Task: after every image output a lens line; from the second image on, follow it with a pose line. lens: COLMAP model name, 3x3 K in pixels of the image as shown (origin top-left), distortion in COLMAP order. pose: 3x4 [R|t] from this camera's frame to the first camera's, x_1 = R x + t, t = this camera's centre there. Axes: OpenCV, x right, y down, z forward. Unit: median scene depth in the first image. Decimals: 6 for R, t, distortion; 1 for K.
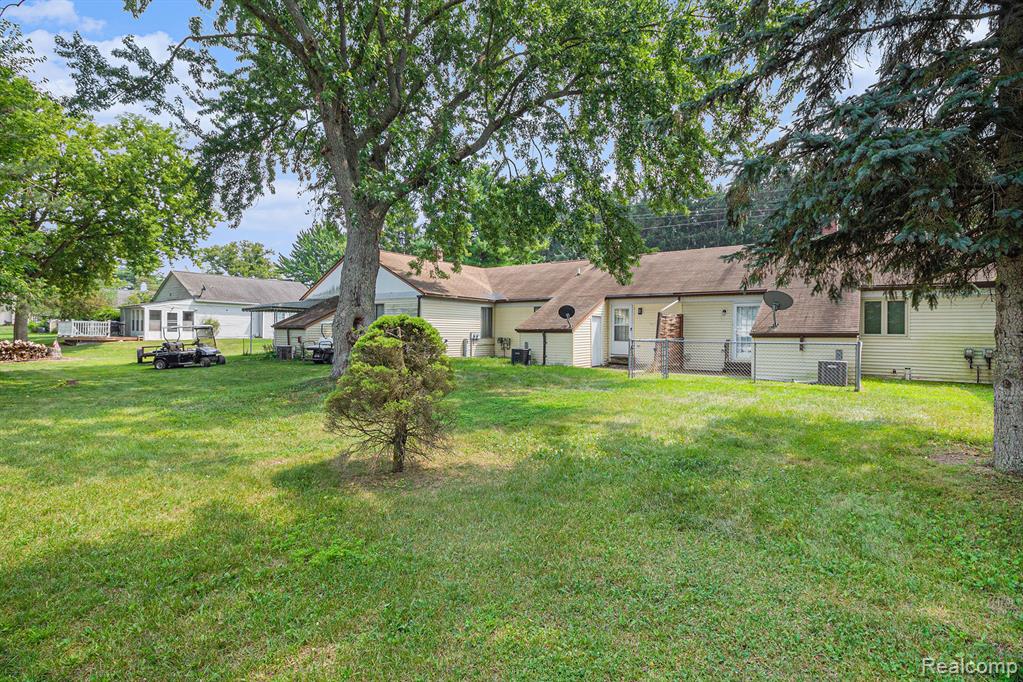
lens RADIAL K [[493.1, 0, 511.1], [0, 493.1, 337.0], [0, 0, 1]] dist [-0.005178, 0.000026]
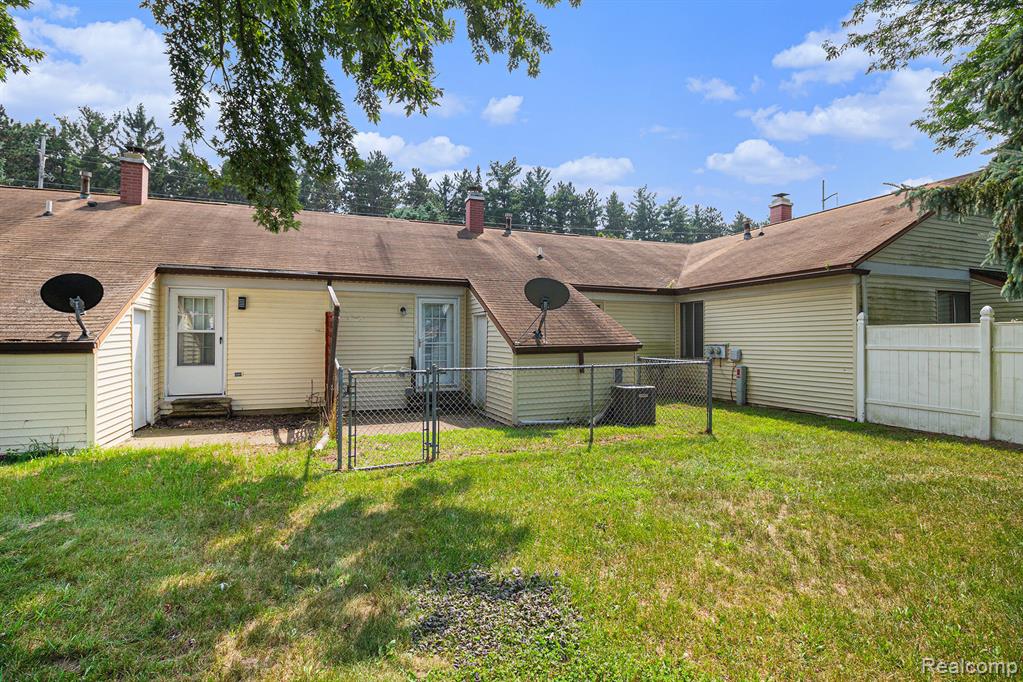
lens RADIAL K [[493.1, 0, 509.5], [0, 493.1, 336.0], [0, 0, 1]] dist [-0.005178, 0.000026]
pose [[0.541093, -0.003210, 0.840957, -0.009591], [0.012874, 0.999907, -0.004467, -0.014942], [-0.840864, 0.013243, 0.541084, 0.552918]]
